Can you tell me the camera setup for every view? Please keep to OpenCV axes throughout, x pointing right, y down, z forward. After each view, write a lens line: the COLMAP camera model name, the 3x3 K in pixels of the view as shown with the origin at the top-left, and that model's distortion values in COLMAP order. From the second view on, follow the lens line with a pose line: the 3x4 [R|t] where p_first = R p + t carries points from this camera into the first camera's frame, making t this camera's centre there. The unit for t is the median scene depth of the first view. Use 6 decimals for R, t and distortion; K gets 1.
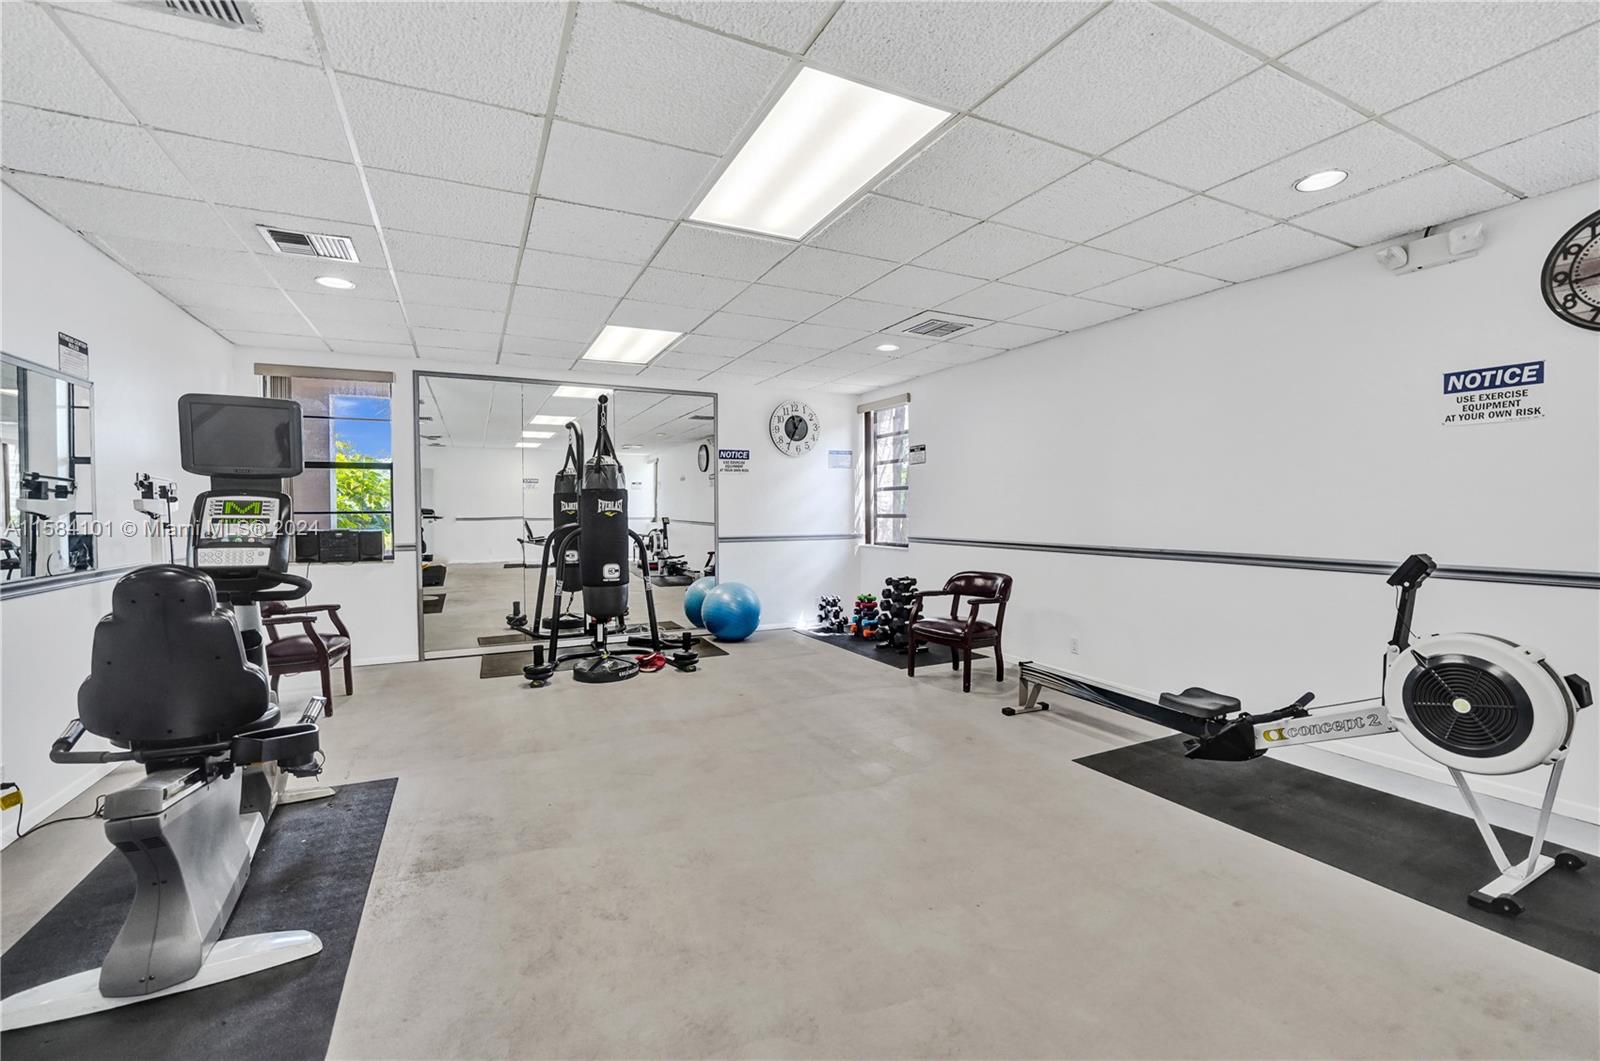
lens RADIAL K [[672.5, 0, 799.8], [0, 672.5, 527.0], [0, 0, 1]] dist [-0.020733, -0.000145]
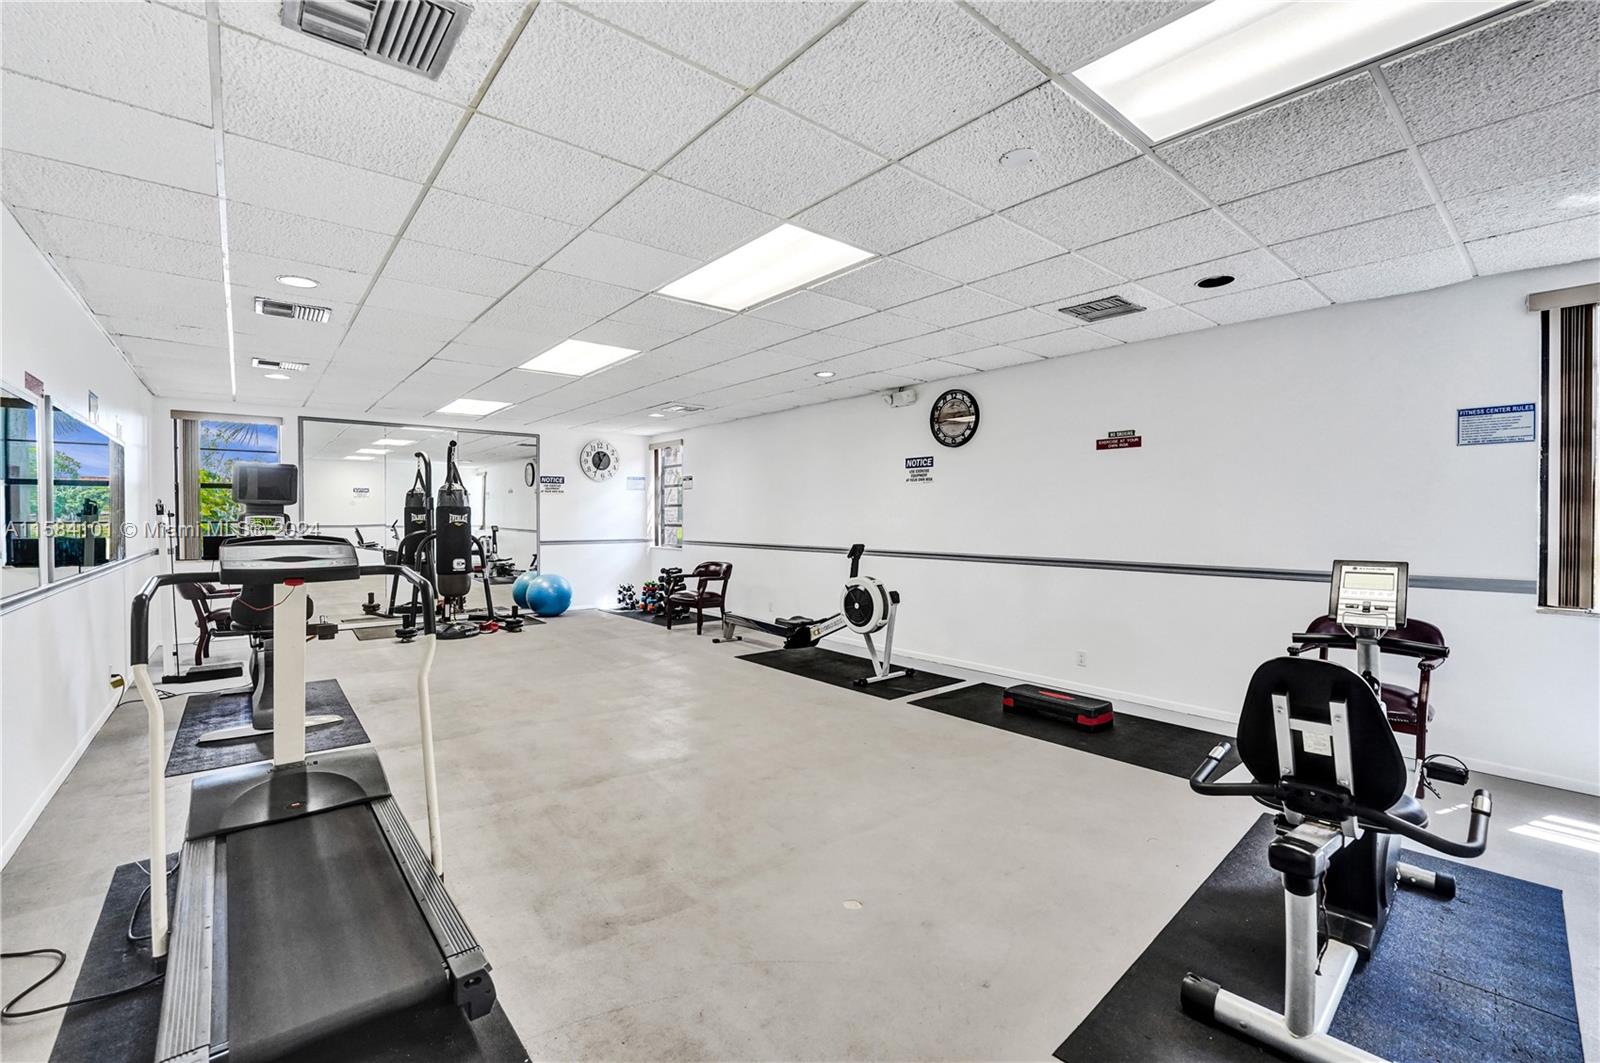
lens RADIAL K [[672.5, 0, 800.0], [0, 672.5, 528.1], [0, 0, 1]] dist [-0.020733, -0.000145]
pose [[0.971805, 0.001567, 0.235779, 0.082759], [0.000803, 0.999950, -0.009956, 0.003501], [-0.235783, 0.009864, 0.971756, -0.515651]]
